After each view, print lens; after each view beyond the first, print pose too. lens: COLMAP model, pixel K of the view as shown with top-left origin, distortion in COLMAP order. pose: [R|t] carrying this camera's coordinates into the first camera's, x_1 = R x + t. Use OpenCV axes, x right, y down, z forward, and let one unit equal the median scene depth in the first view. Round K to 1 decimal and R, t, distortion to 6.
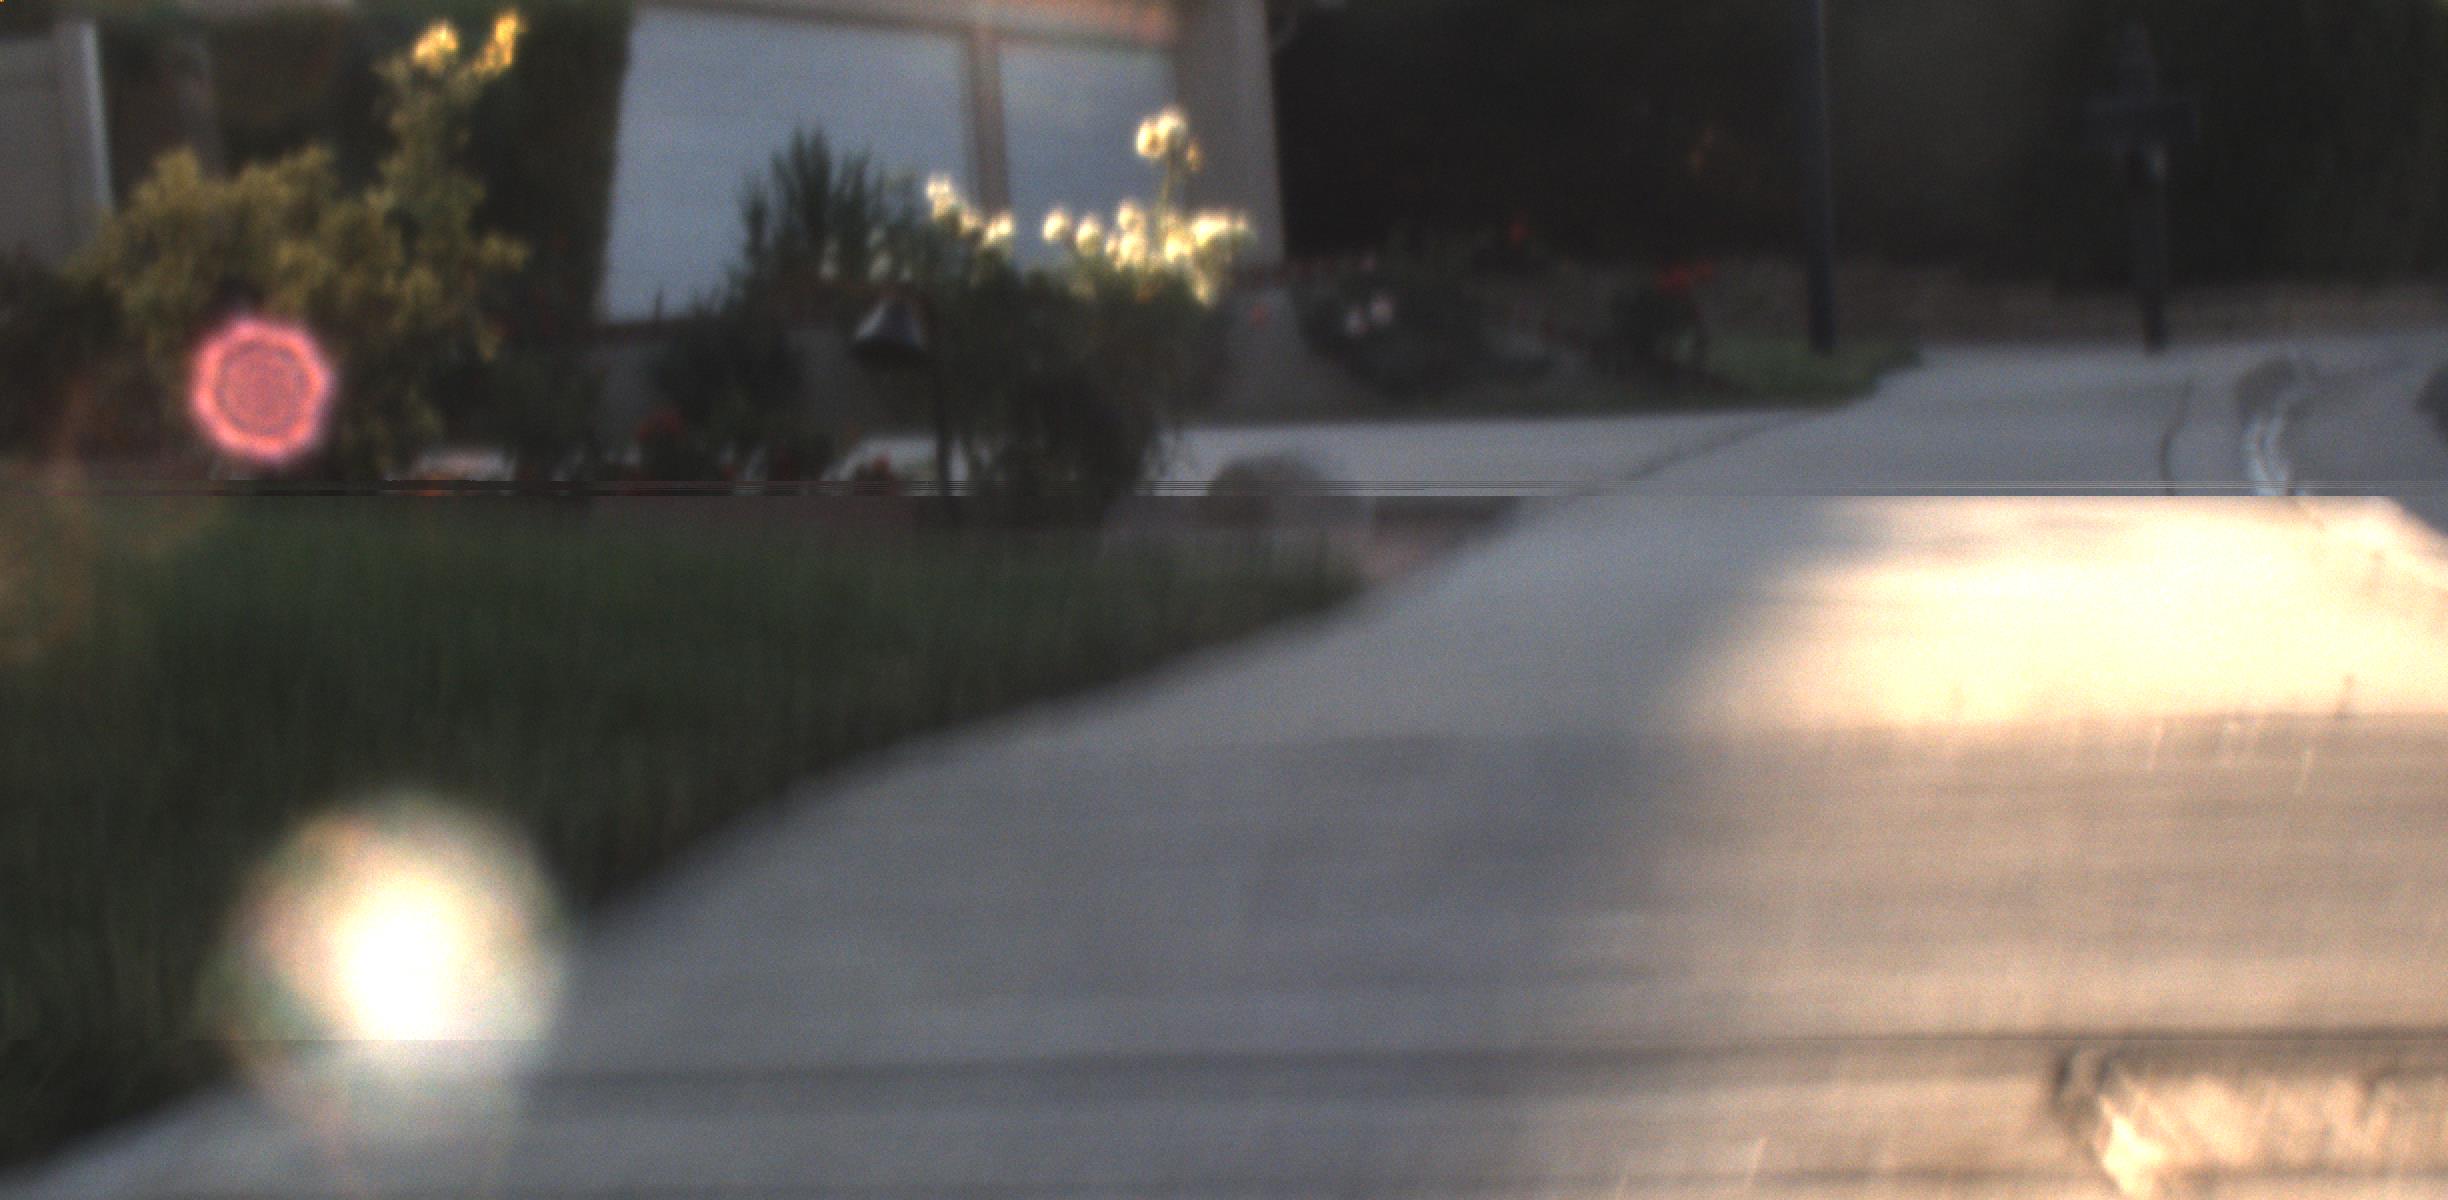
lens RADIAL K [[4995.9, 0, 1292.3], [0, 4995.9, 604.5], [0, 0, 1]] dist [-0.056607, 0.673581]
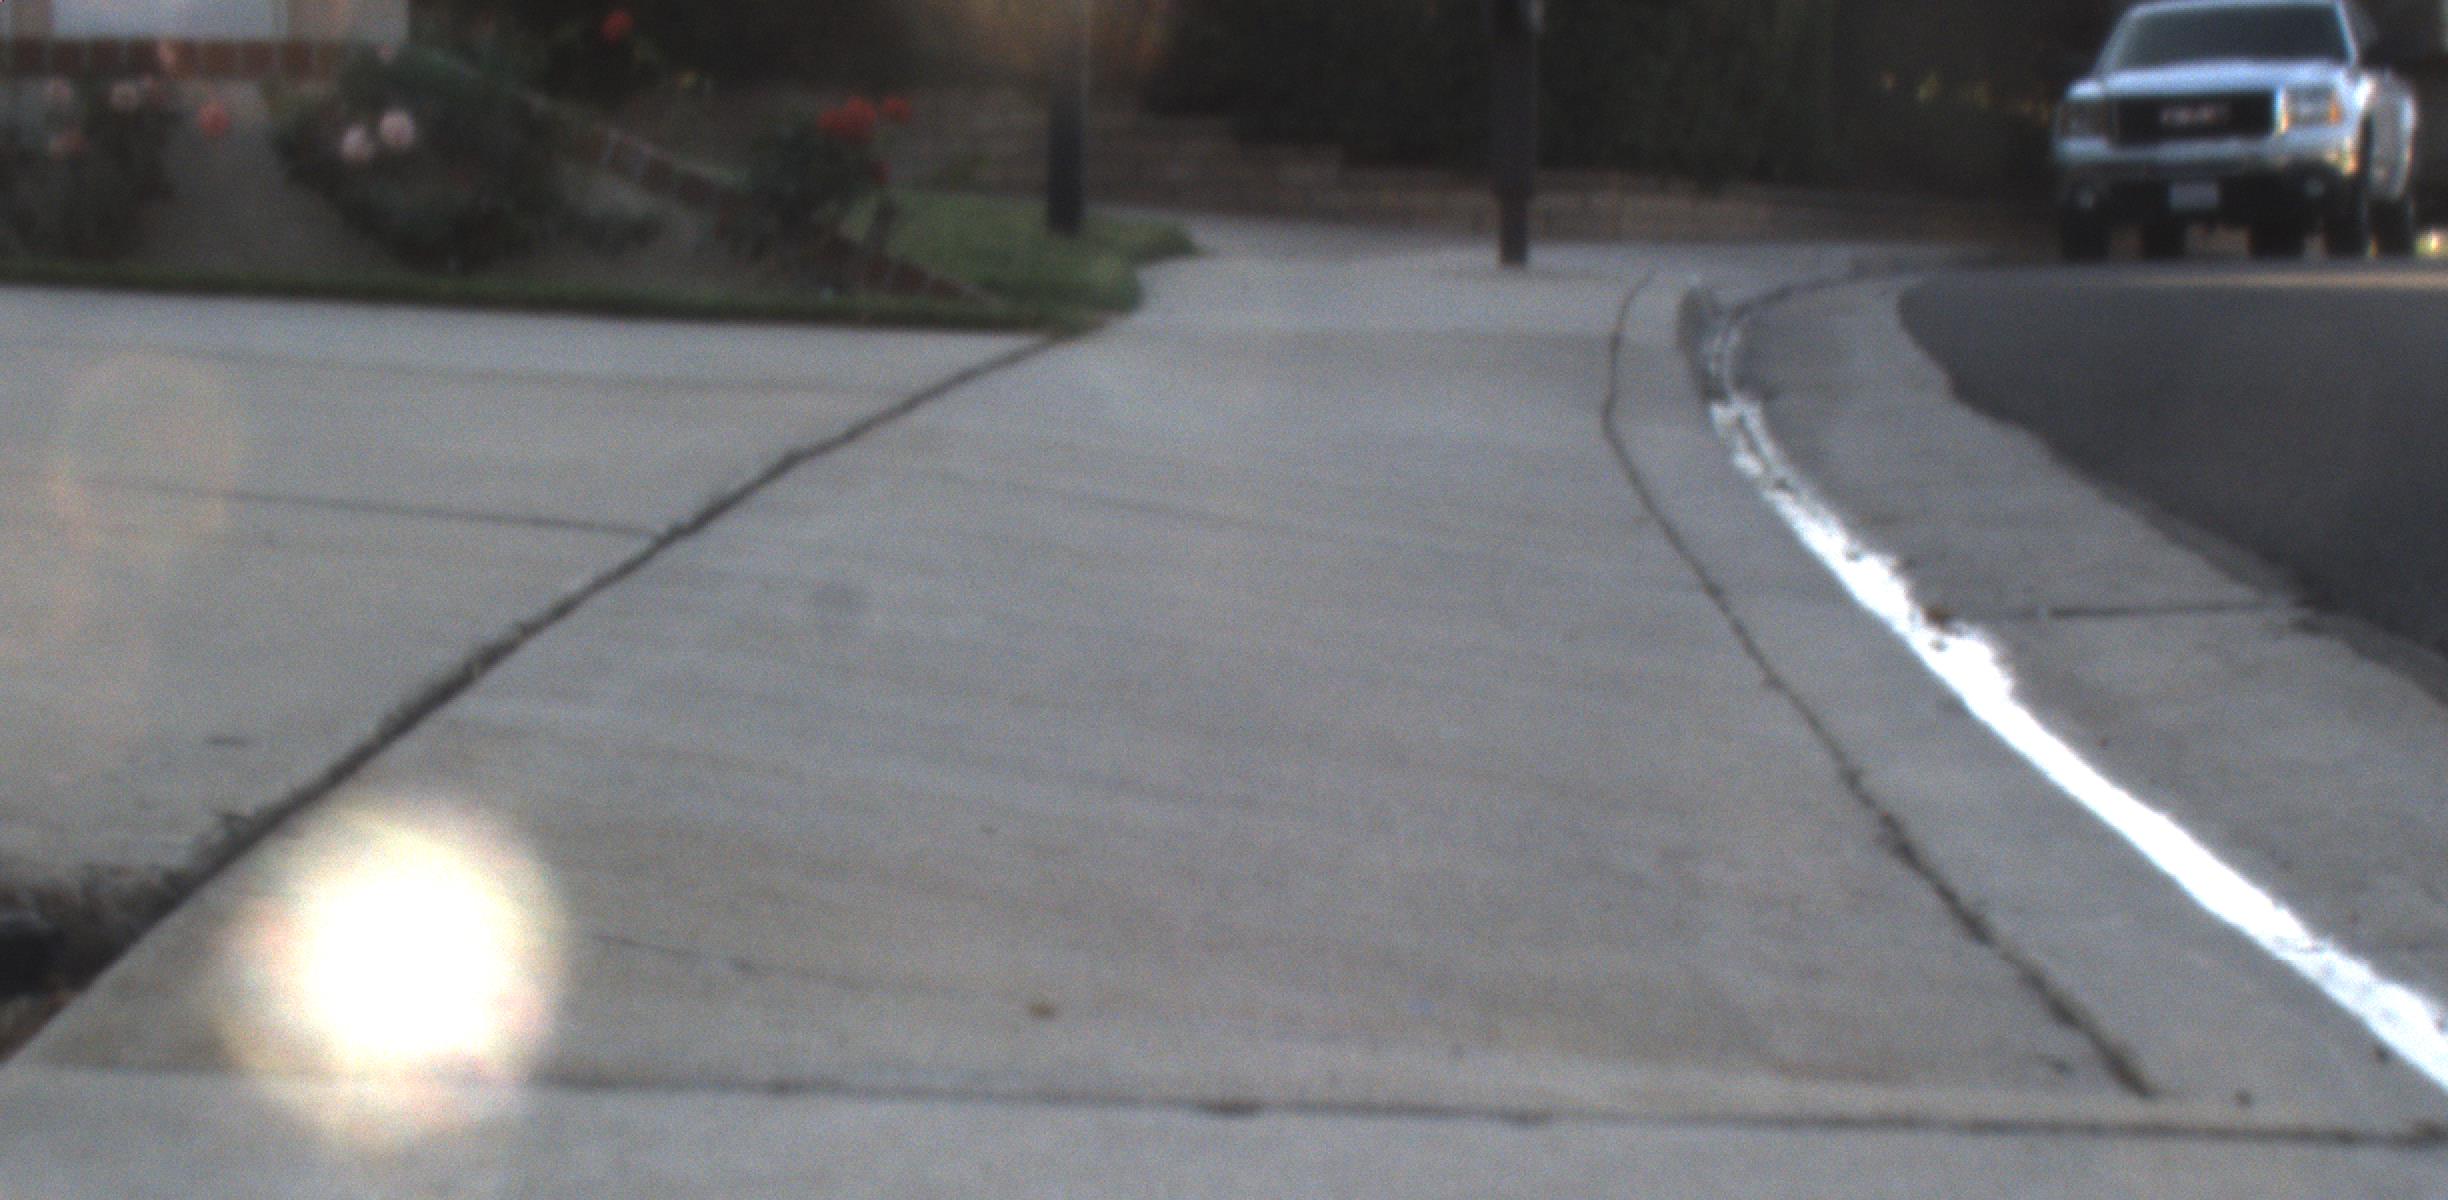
lens RADIAL K [[4995.9, 0, 1292.3], [0, 4995.9, 604.5], [0, 0, 1]] dist [-0.056607, 0.673581]
pose [[0.985007, 0.067537, 0.158742, 0.051388], [-0.073101, 0.996889, 0.029467, -0.037624], [-0.156258, -0.040630, 0.986880, 0.520228]]
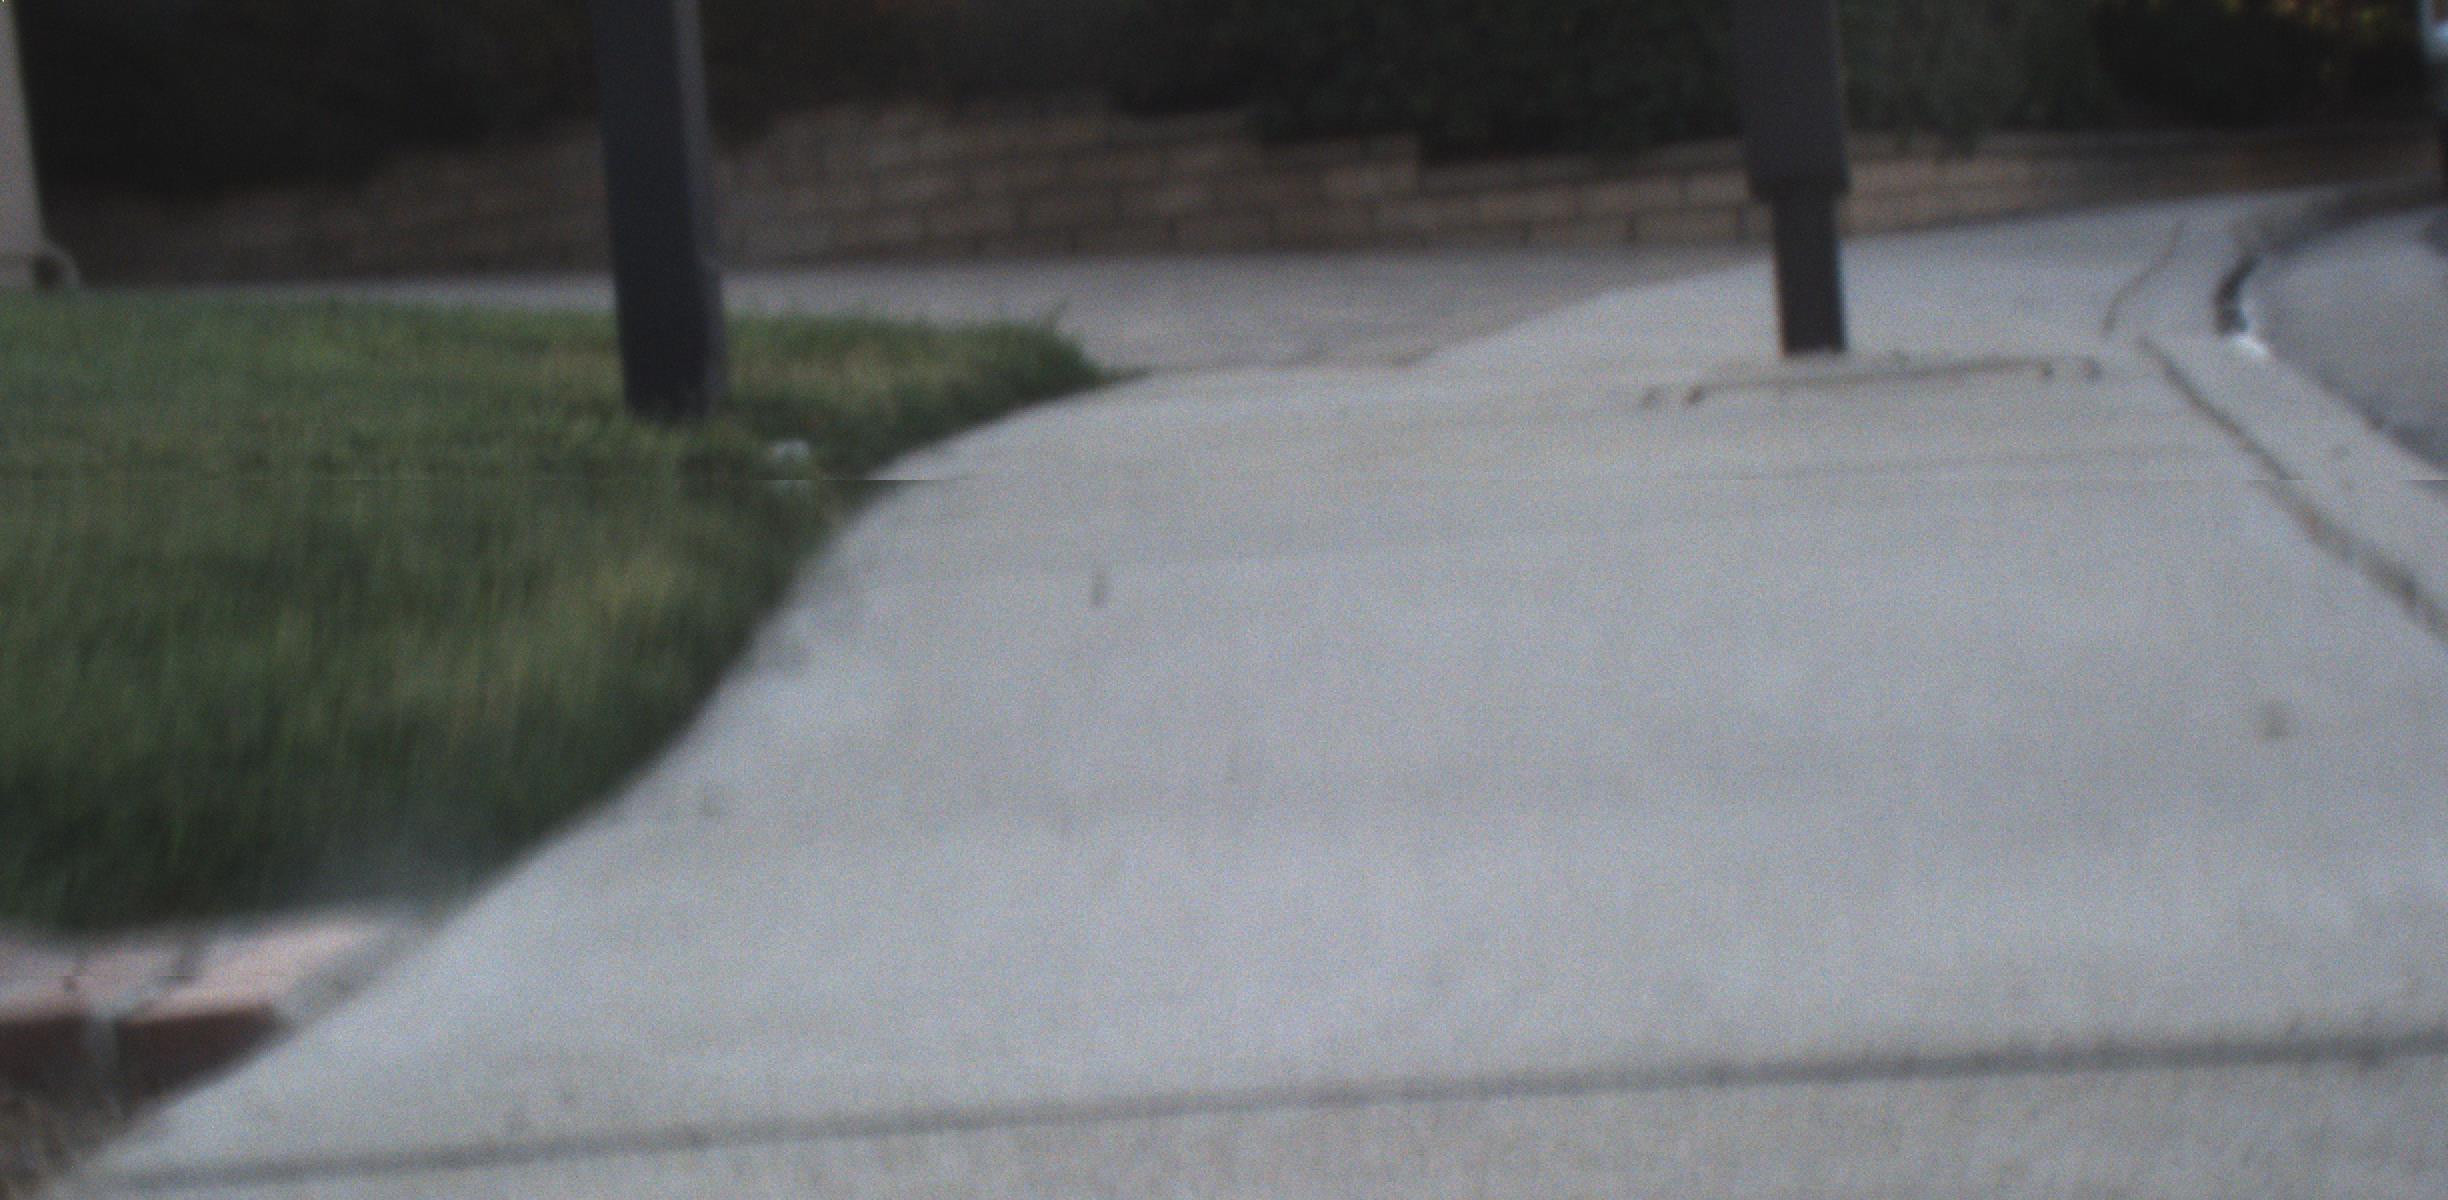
lens RADIAL K [[4995.9, 0, 1292.3], [0, 4995.9, 604.5], [0, 0, 1]] dist [-0.056607, 0.673581]
pose [[0.990951, -0.029429, 0.130956, 0.186801], [0.026031, 0.999280, 0.027585, -0.083001], [-0.131674, -0.023926, 0.991004, 1.304002]]
